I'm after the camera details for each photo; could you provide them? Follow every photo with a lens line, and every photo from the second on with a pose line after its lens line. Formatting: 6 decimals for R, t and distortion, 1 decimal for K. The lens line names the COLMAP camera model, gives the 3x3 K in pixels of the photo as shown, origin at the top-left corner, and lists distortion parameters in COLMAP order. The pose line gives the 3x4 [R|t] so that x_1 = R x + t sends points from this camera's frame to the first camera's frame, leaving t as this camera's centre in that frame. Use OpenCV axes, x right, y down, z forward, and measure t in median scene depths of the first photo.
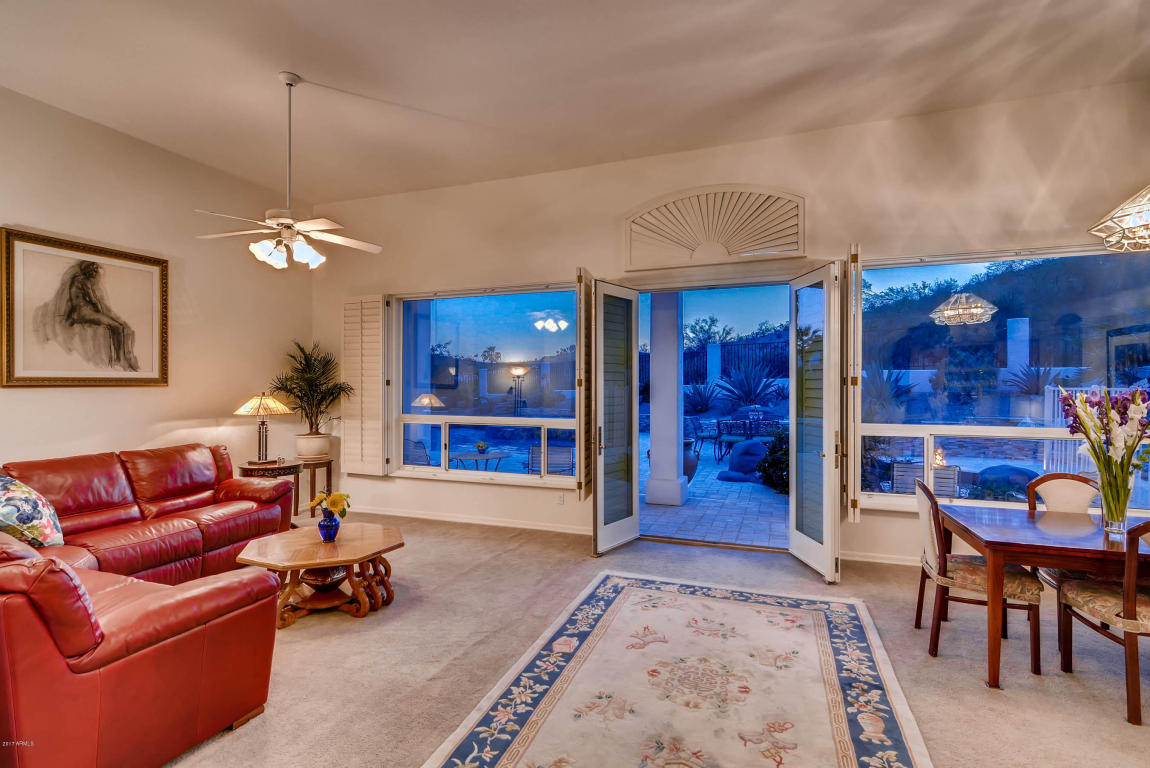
lens RADIAL K [[558.3, 0, 575.0], [0, 558.3, 384.0], [0, 0, 1]] dist [-0.001376, -0.000015]
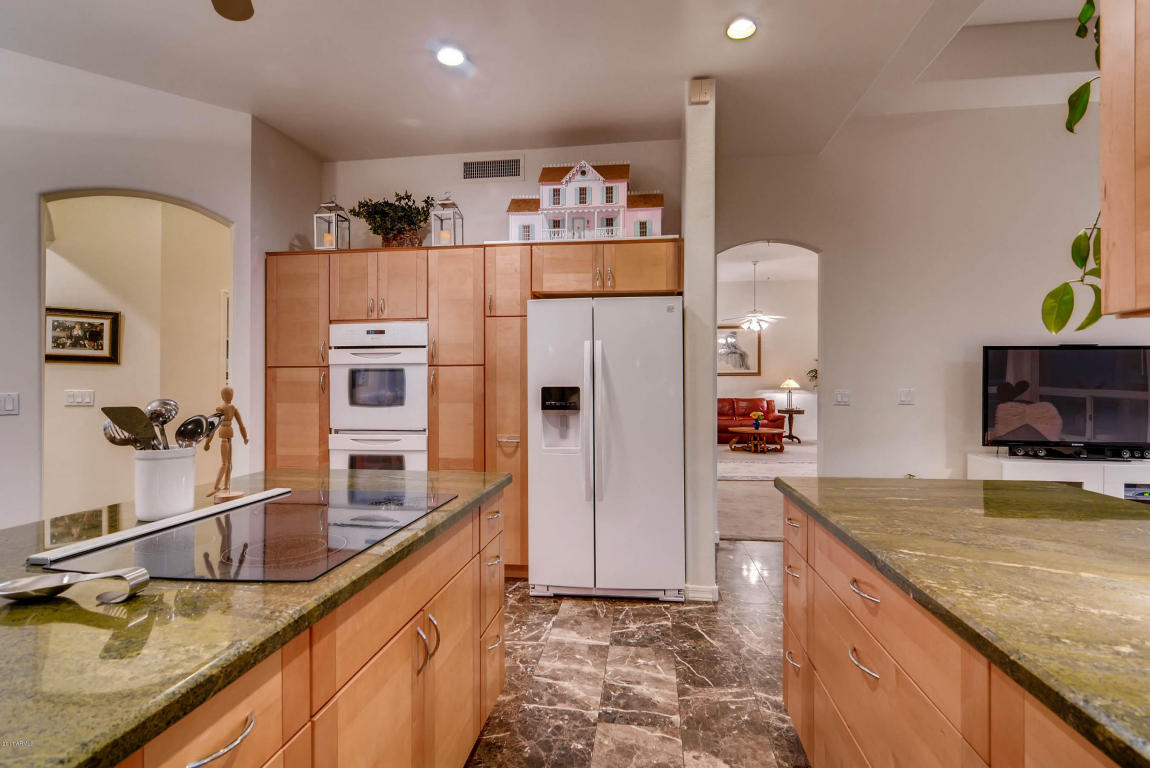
lens RADIAL K [[558.3, 0, 575.0], [0, 558.3, 384.0], [0, 0, 1]] dist [-0.001376, -0.000015]
pose [[0.210157, -0.002596, -0.977664, 1.711690], [-0.000092, 0.999996, -0.002676, 0.053110], [0.977668, 0.000653, 0.210156, -0.377039]]
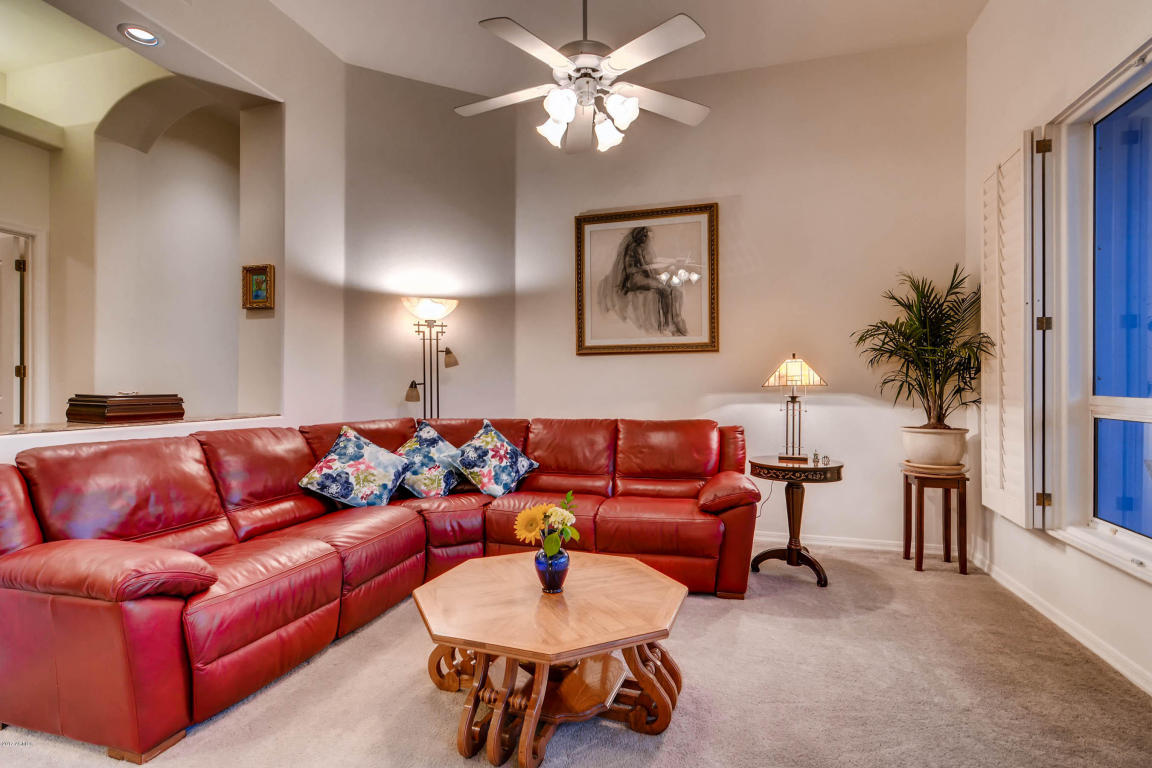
lens RADIAL K [[559.2, 0, 576.0], [0, 559.2, 384.0], [0, 0, 1]] dist [-0.001376, -0.000015]
pose [[0.072918, -0.003940, -0.997330, 0.107974], [0.005035, 0.999981, -0.003582, 0.060765], [0.997325, -0.004760, 0.072937, 0.805166]]
